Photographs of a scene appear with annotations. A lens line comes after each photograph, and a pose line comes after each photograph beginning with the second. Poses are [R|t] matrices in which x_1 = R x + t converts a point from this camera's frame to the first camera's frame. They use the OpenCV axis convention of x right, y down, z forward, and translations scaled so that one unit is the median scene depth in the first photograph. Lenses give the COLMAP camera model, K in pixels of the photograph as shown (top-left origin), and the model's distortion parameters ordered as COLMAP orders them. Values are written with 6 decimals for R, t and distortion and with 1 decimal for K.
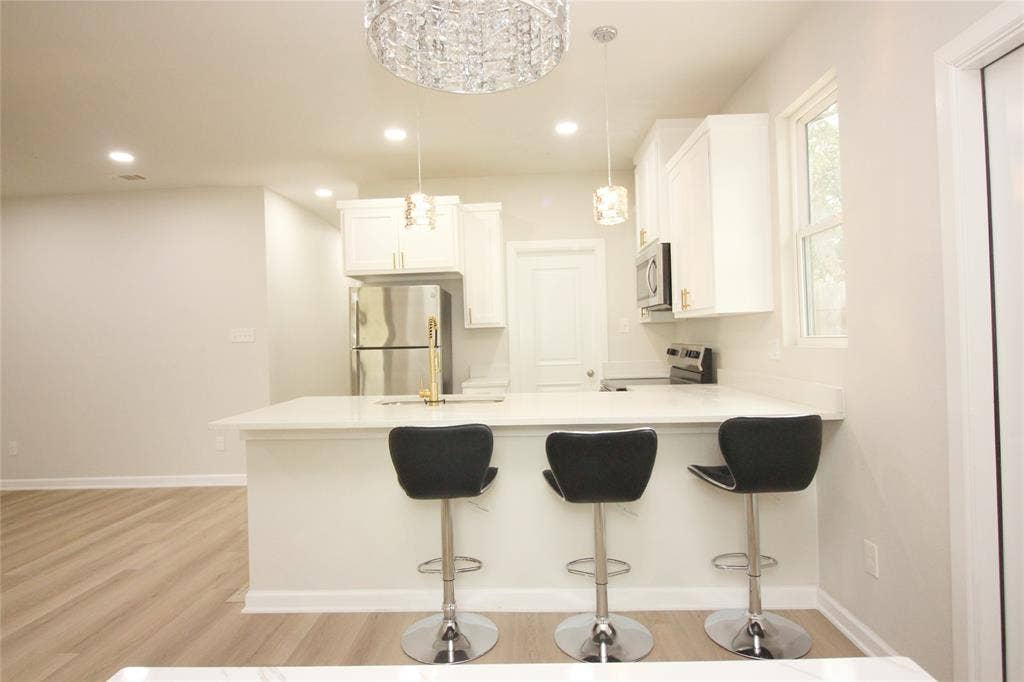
lens RADIAL K [[548.5, 0, 508.5], [0, 548.5, 335.6], [0, 0, 1]] dist [-0.009204, -0.005117]
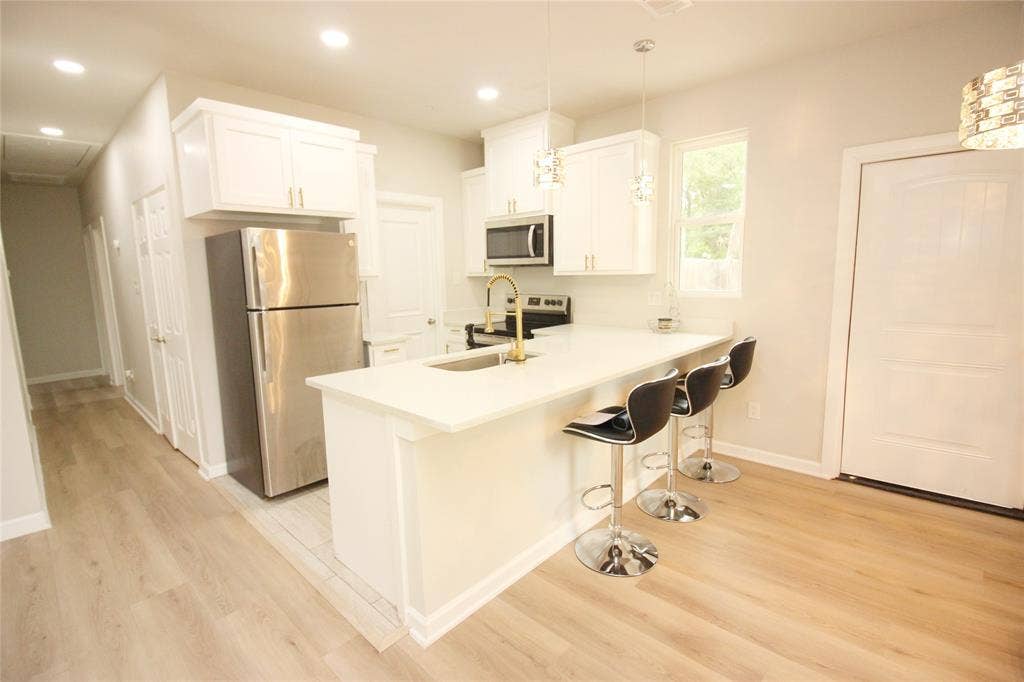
lens RADIAL K [[471.7, 0, 508.3], [0, 471.7, 340.6], [0, 0, 1]] dist [-0.005432, -0.010038]
pose [[0.657633, -0.095967, 0.747201, -0.576474], [-0.001709, 0.991660, 0.128868, -0.020643], [-0.753336, -0.086025, 0.651985, 0.319895]]
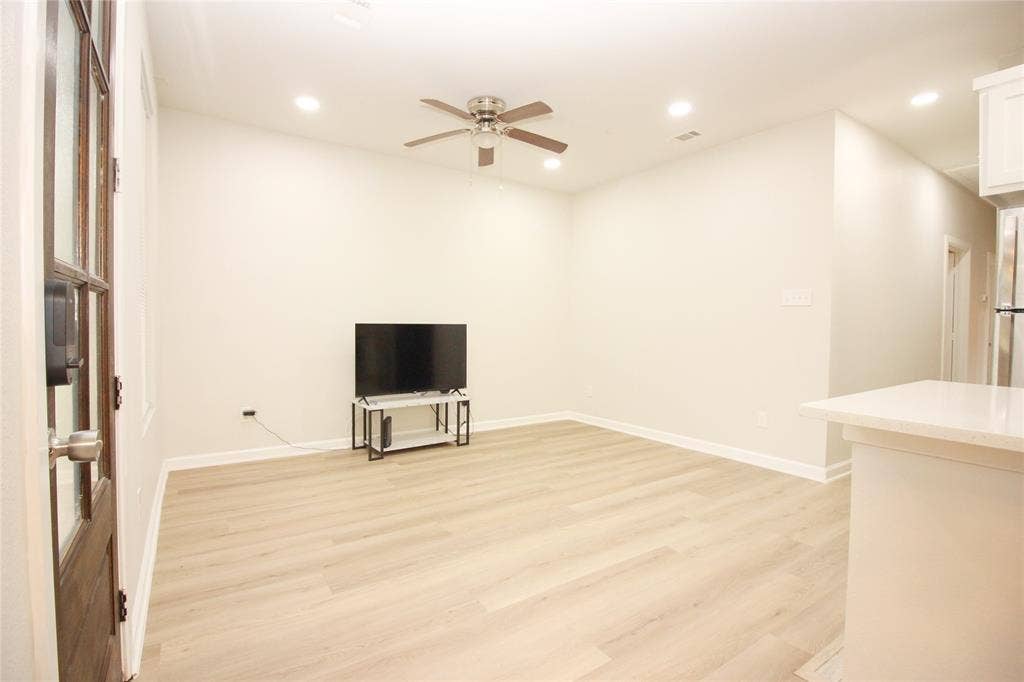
lens RADIAL K [[471.7, 0, 506.6], [0, 471.7, 339.3], [0, 0, 1]] dist [-0.005432, -0.010038]
pose [[0.584406, 0.059193, -0.809300, -0.197288], [-0.023496, 0.998152, 0.056039, 0.041743], [0.811121, -0.013734, 0.584717, 0.266627]]
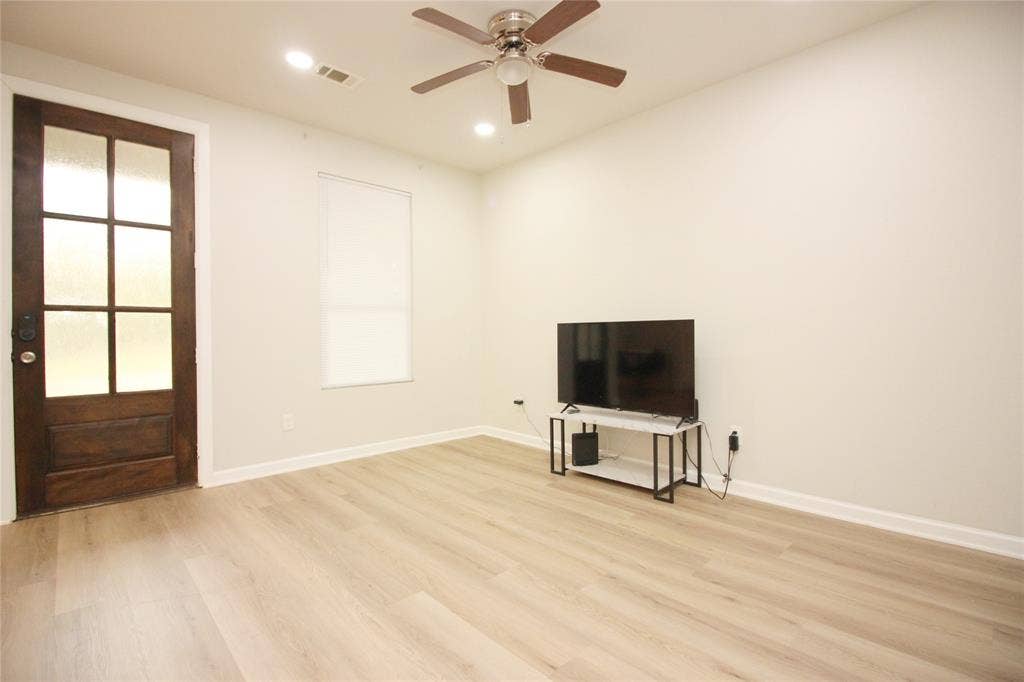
lens RADIAL K [[471.7, 0, 508.1], [0, 471.7, 335.5], [0, 0, 1]] dist [-0.005432, -0.010038]
pose [[-0.703715, 0.037210, -0.709508, -0.457511], [0.030971, 0.999285, 0.021689, 0.072965], [0.709807, -0.006711, -0.704364, 1.190136]]
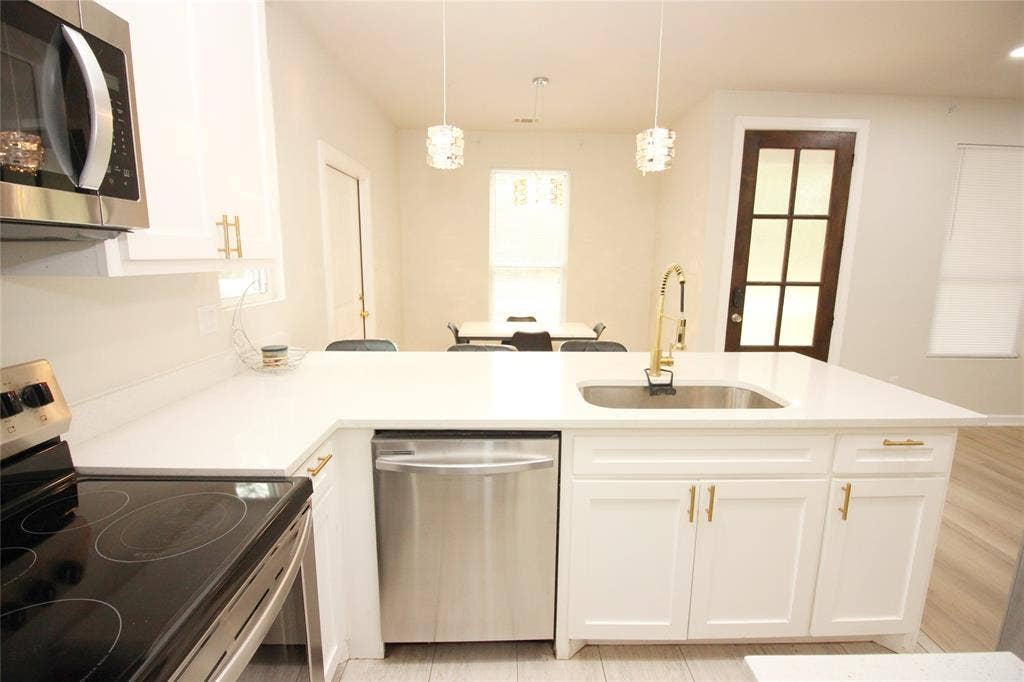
lens RADIAL K [[471.7, 0, 510.5], [0, 471.7, 342.9], [0, 0, 1]] dist [-0.005432, -0.010038]
pose [[-0.999044, 0.024635, -0.036124, 0.073915], [0.017917, 0.984281, 0.175701, -0.034916], [0.039885, 0.174886, -0.983781, 1.201777]]
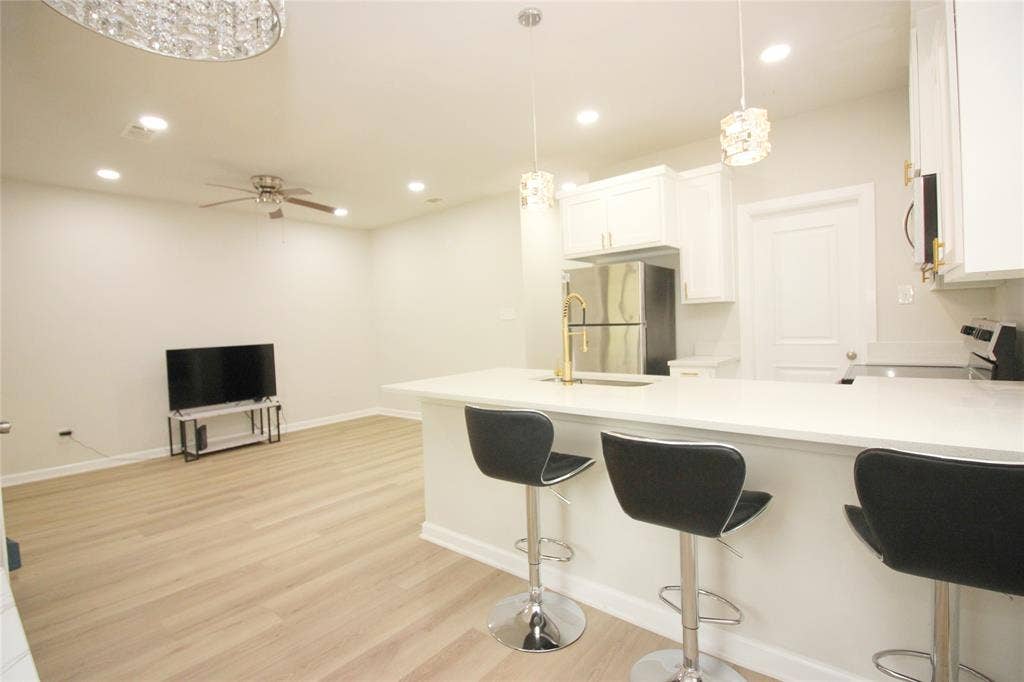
lens RADIAL K [[471.7, 0, 504.8], [0, 471.7, 335.0], [0, 0, 1]] dist [-0.005432, -0.010038]
pose [[0.787851, 0.012814, -0.615733, 0.216673], [0.019808, 0.998739, 0.046129, -0.003629], [0.615548, -0.048539, 0.786604, 0.185776]]
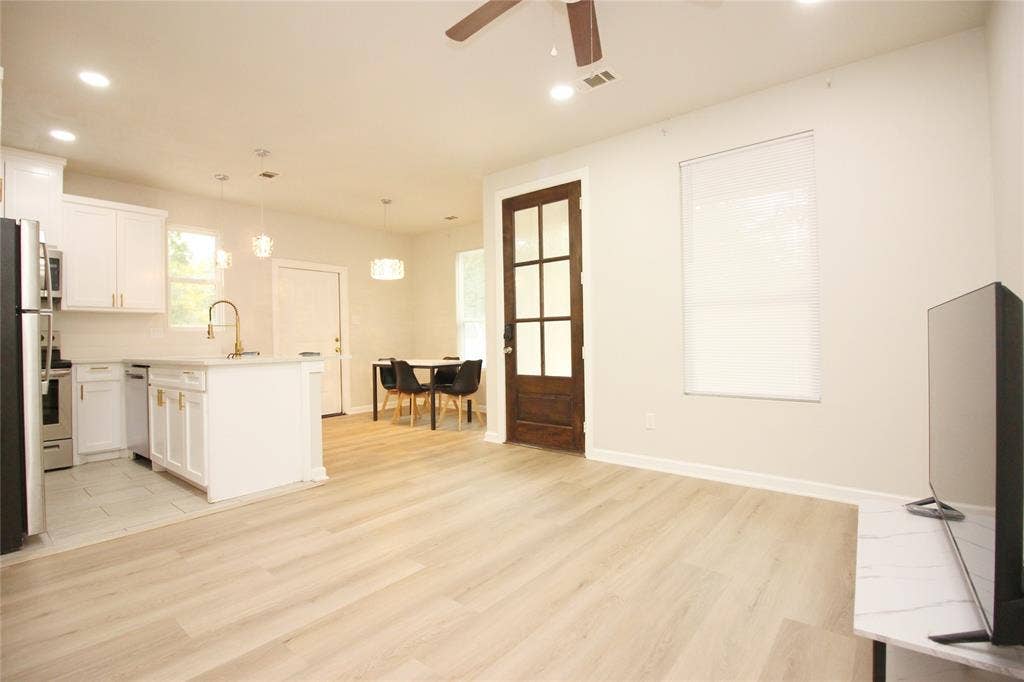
lens RADIAL K [[471.7, 0, 508.6], [0, 471.7, 338.9], [0, 0, 1]] dist [-0.005432, -0.010038]
pose [[-0.793744, 0.041636, 0.606825, -1.155057], [0.035258, 0.999126, -0.022435, 0.095261], [-0.607229, 0.003588, -0.794519, 1.158766]]
